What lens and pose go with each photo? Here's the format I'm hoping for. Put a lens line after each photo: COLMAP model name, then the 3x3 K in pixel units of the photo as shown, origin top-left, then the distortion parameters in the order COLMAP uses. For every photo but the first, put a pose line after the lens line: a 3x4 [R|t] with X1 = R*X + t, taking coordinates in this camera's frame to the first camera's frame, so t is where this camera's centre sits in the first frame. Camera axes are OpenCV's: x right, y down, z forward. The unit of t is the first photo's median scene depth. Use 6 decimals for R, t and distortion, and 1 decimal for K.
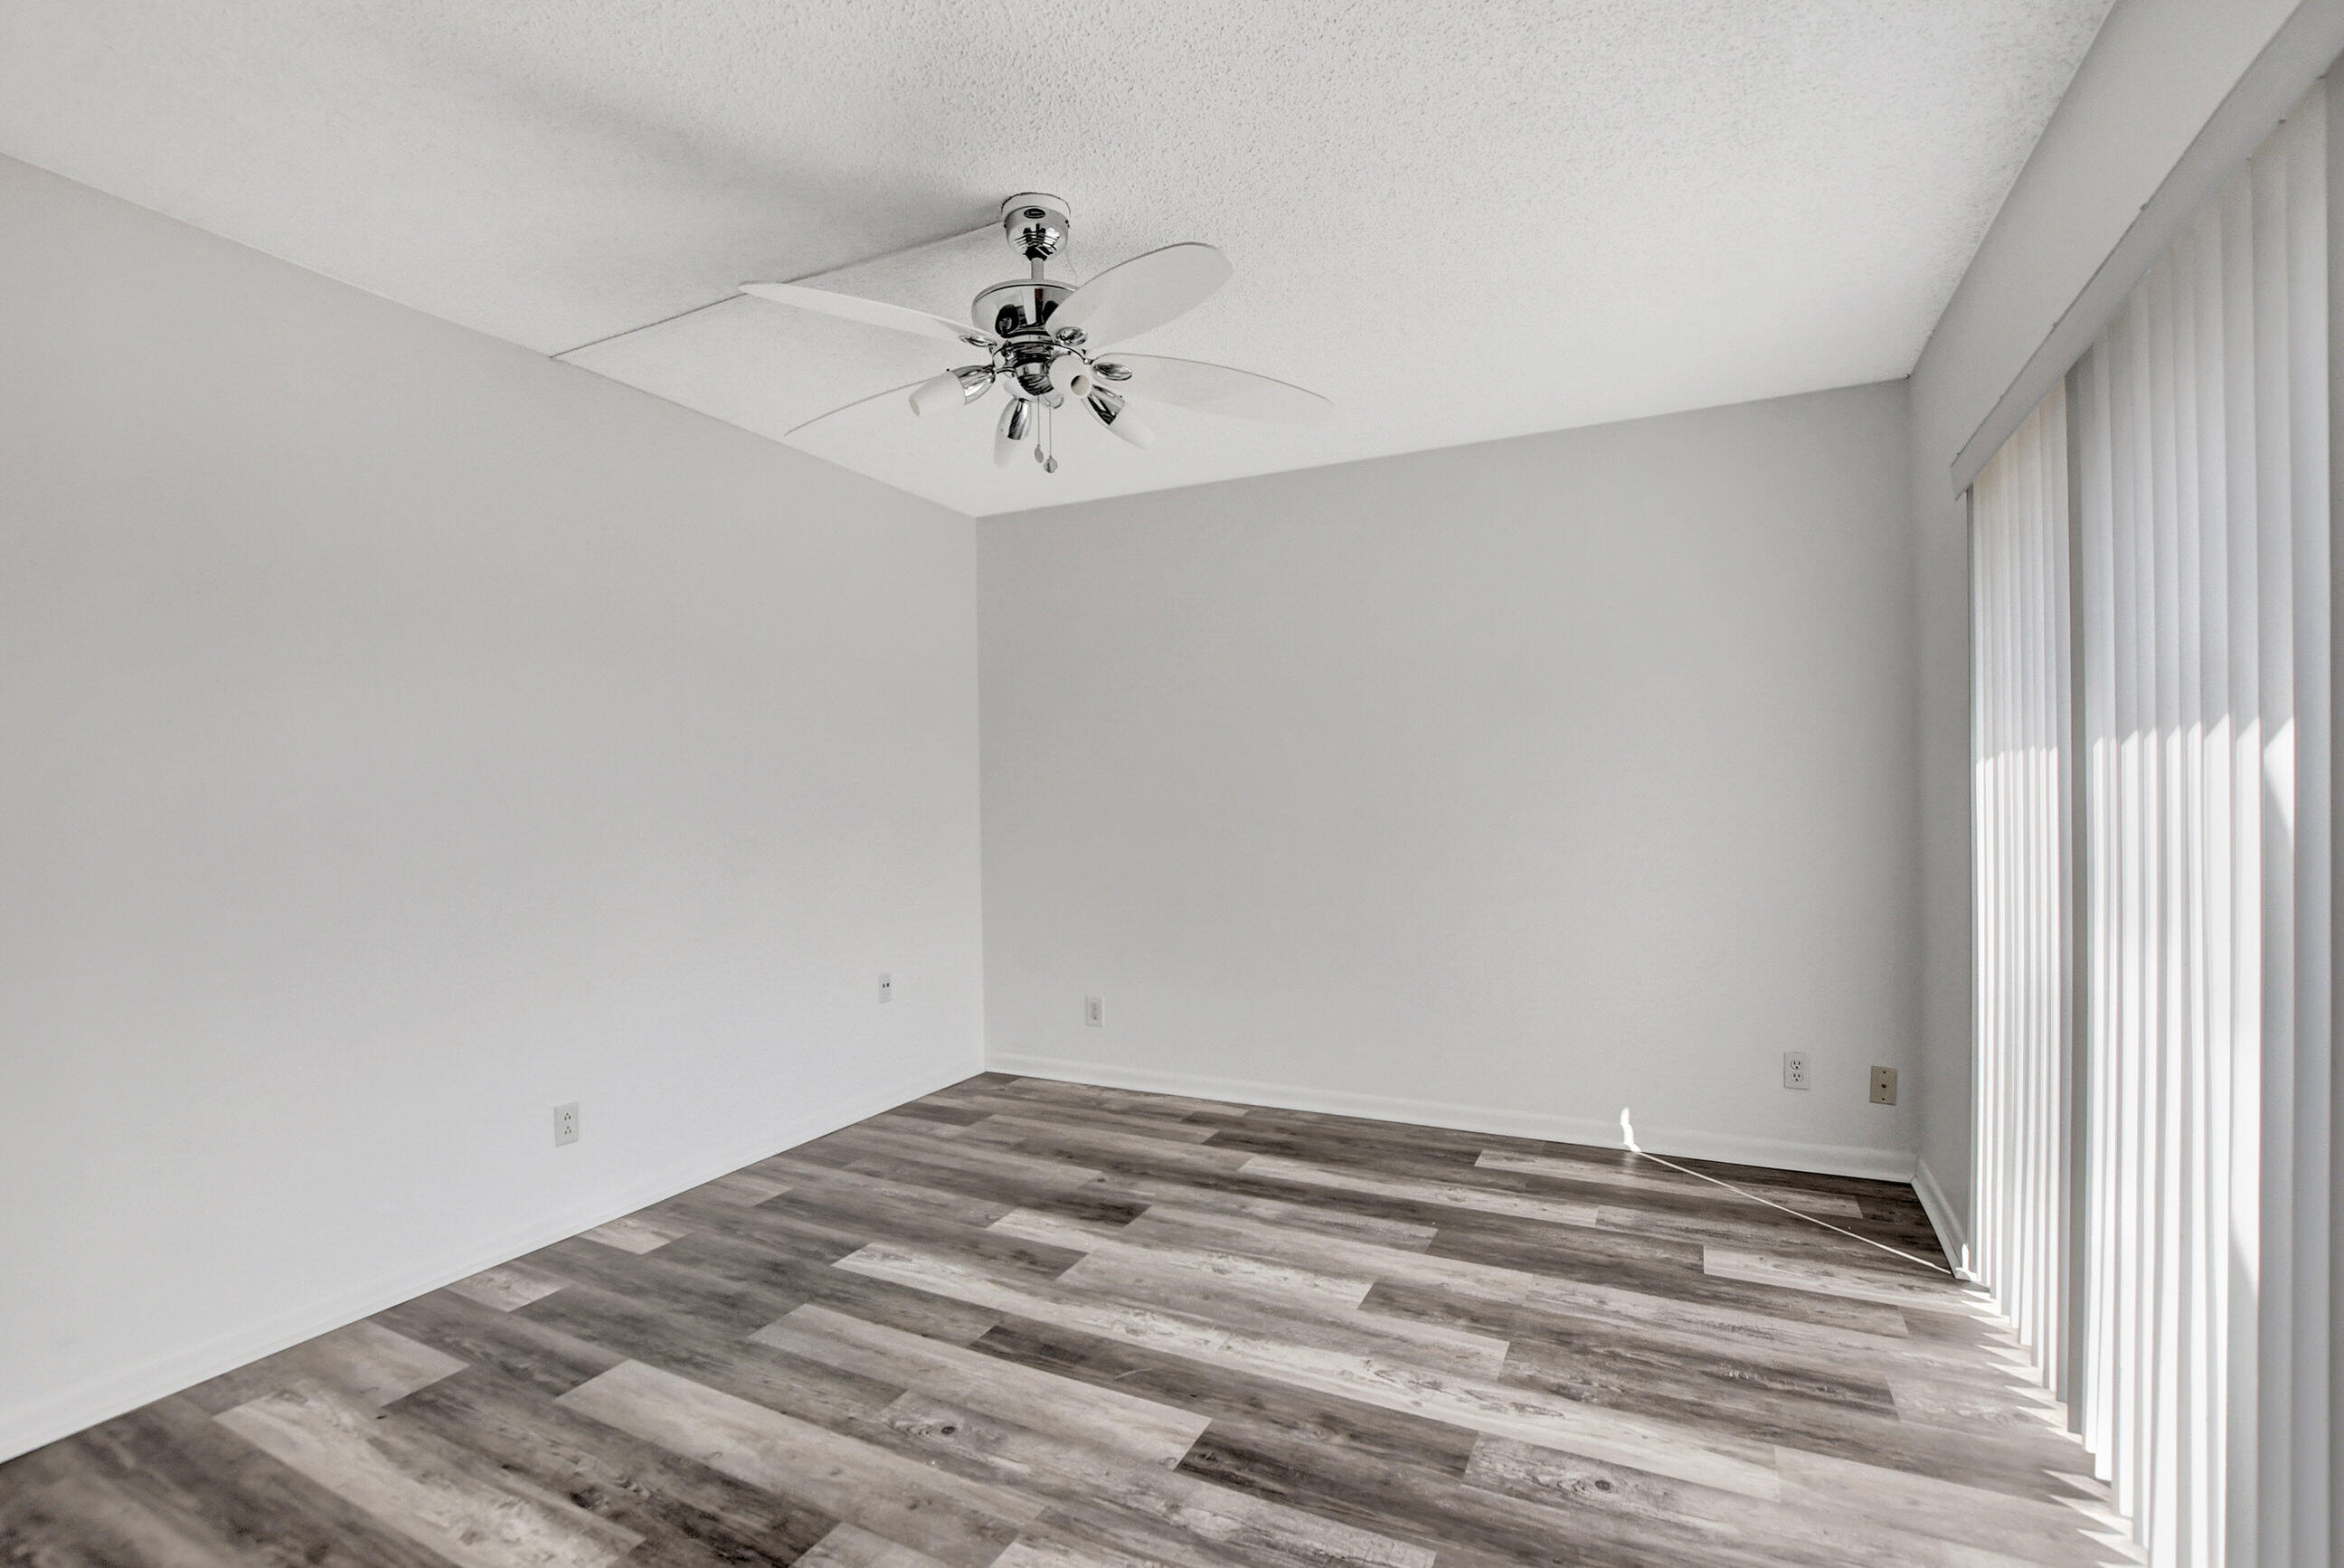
lens RADIAL K [[1020.9, 0, 1159.9], [0, 1020.9, 796.8], [0, 0, 1]] dist [-0.001005, 0.000152]
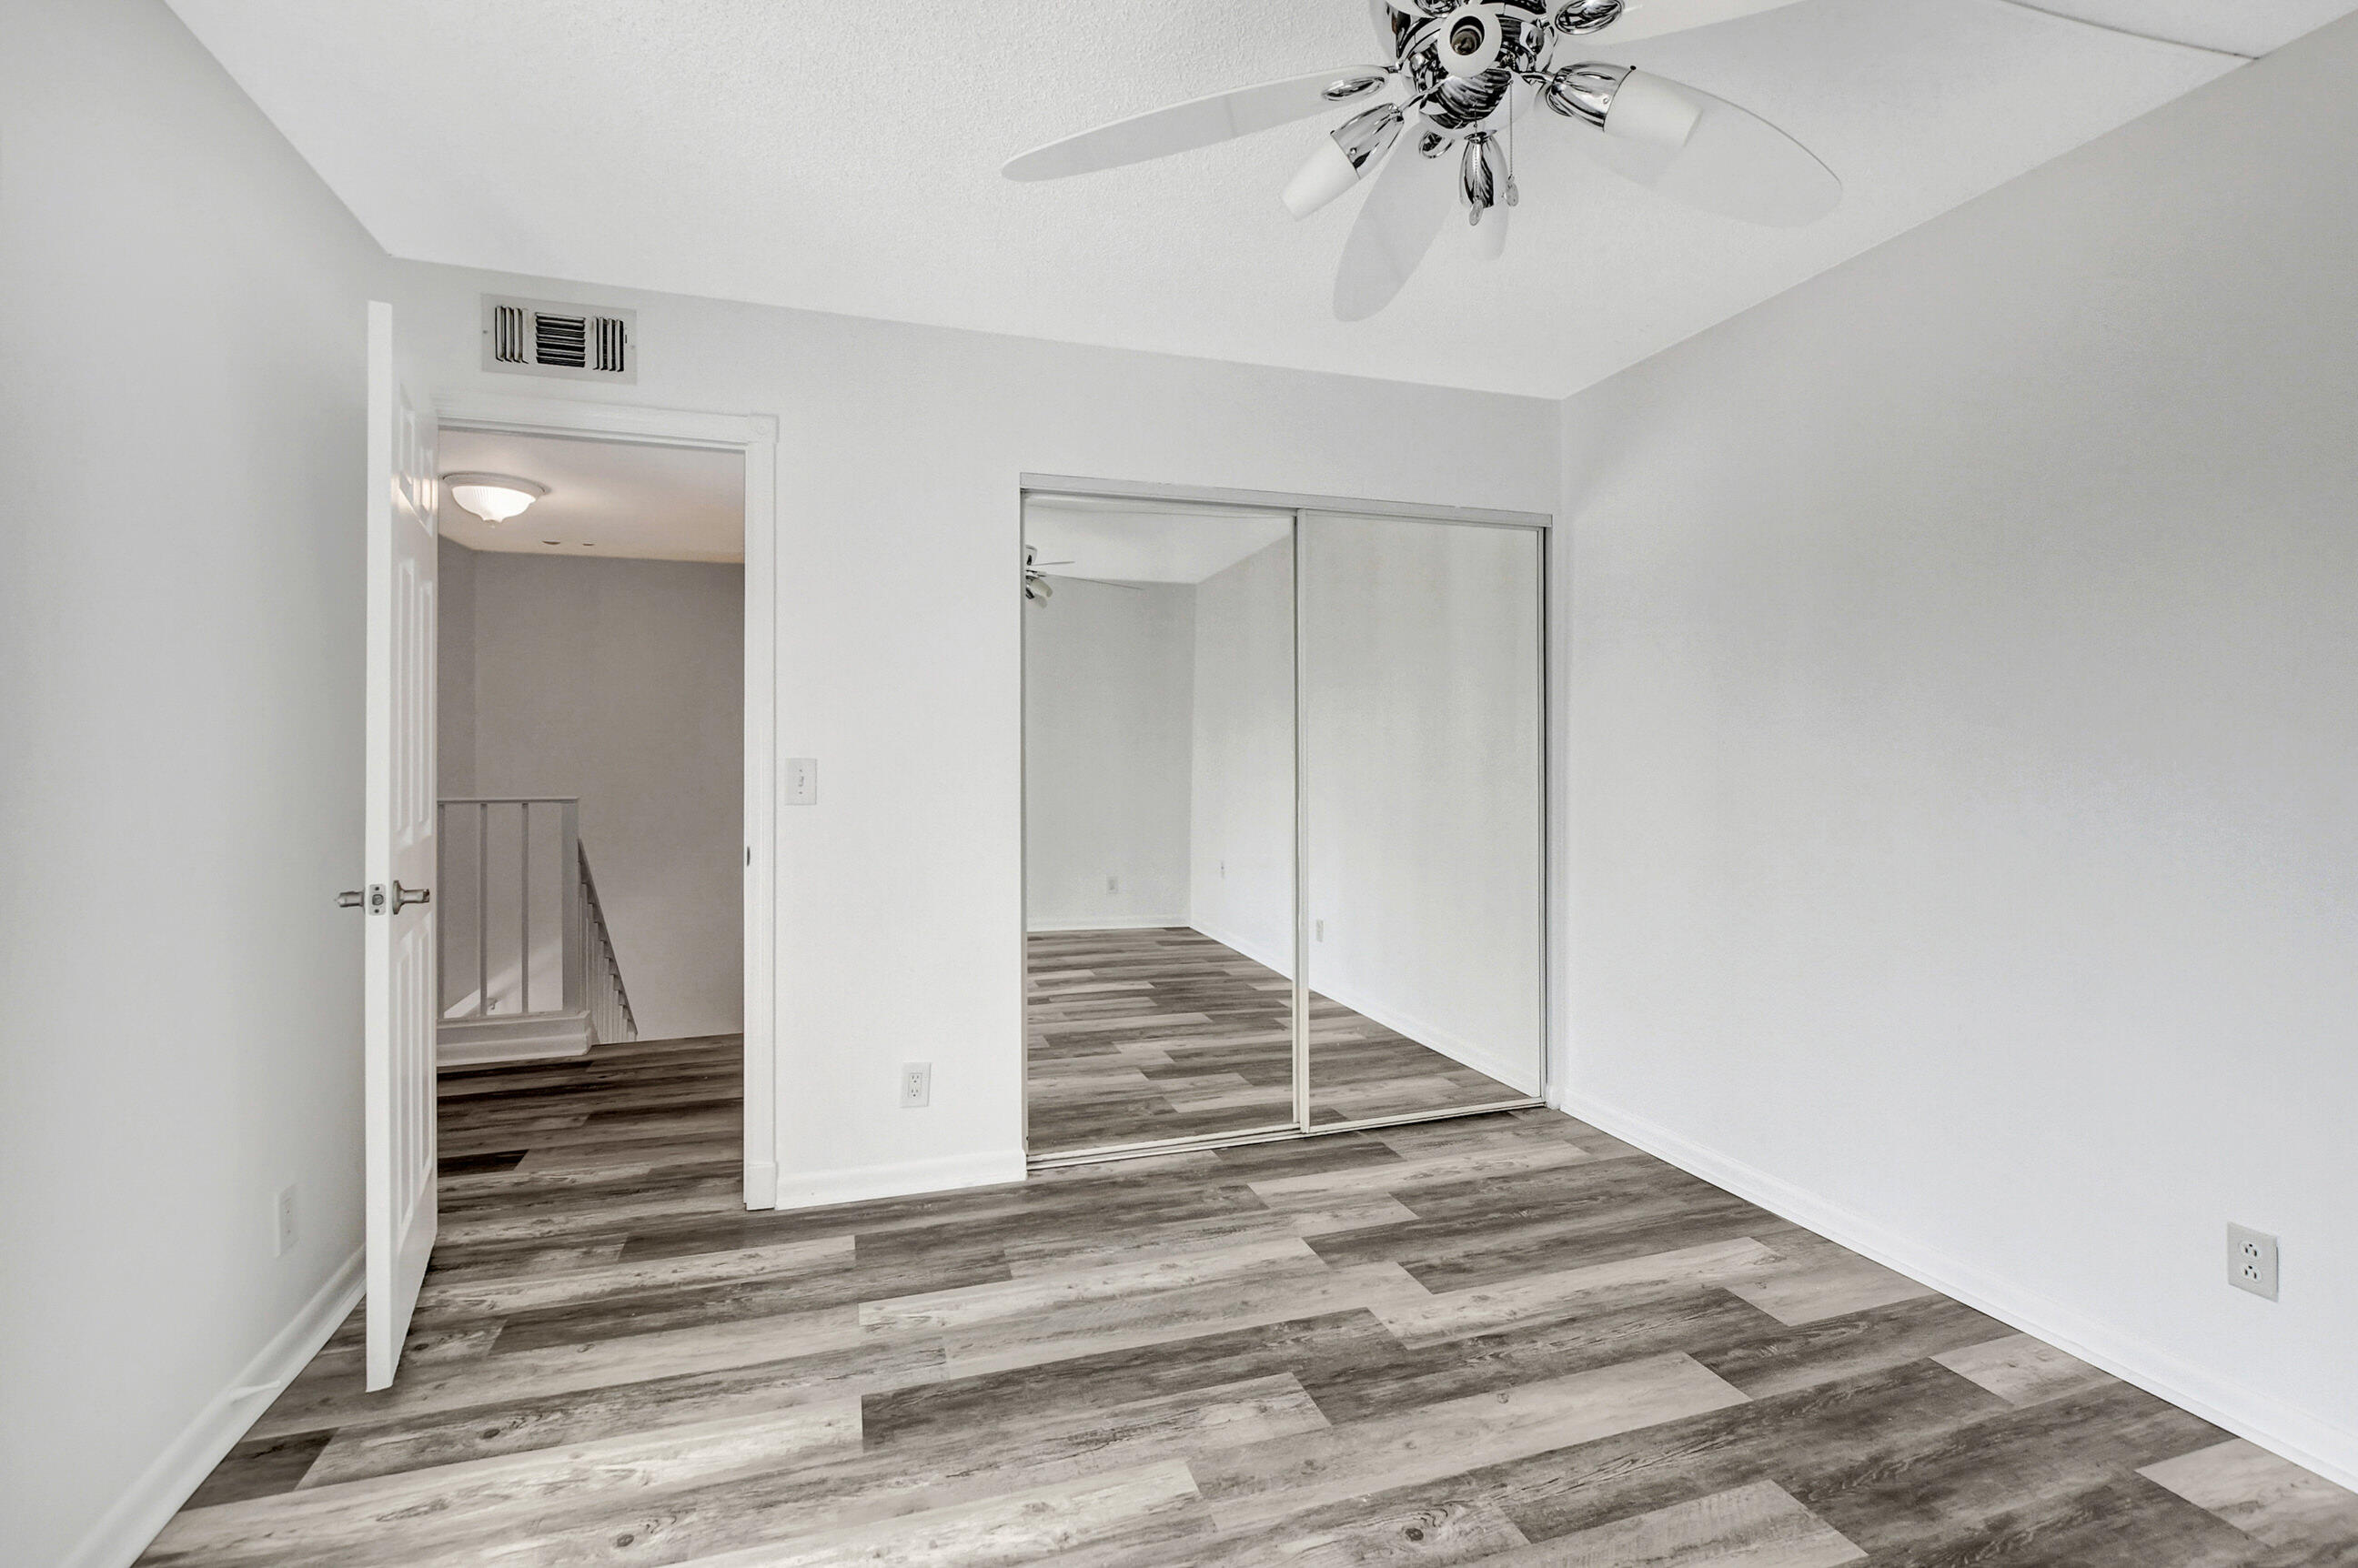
lens RADIAL K [[1062.1, 0, 1160.3], [0, 1062.1, 763.7], [0, 0, 1]] dist [-0.021591, 0.000088]
pose [[-0.709473, 0.016094, -0.704549, 0.471807], [0.006048, 0.999841, 0.016749, -0.004352], [0.704707, 0.007622, -0.709458, 1.333975]]
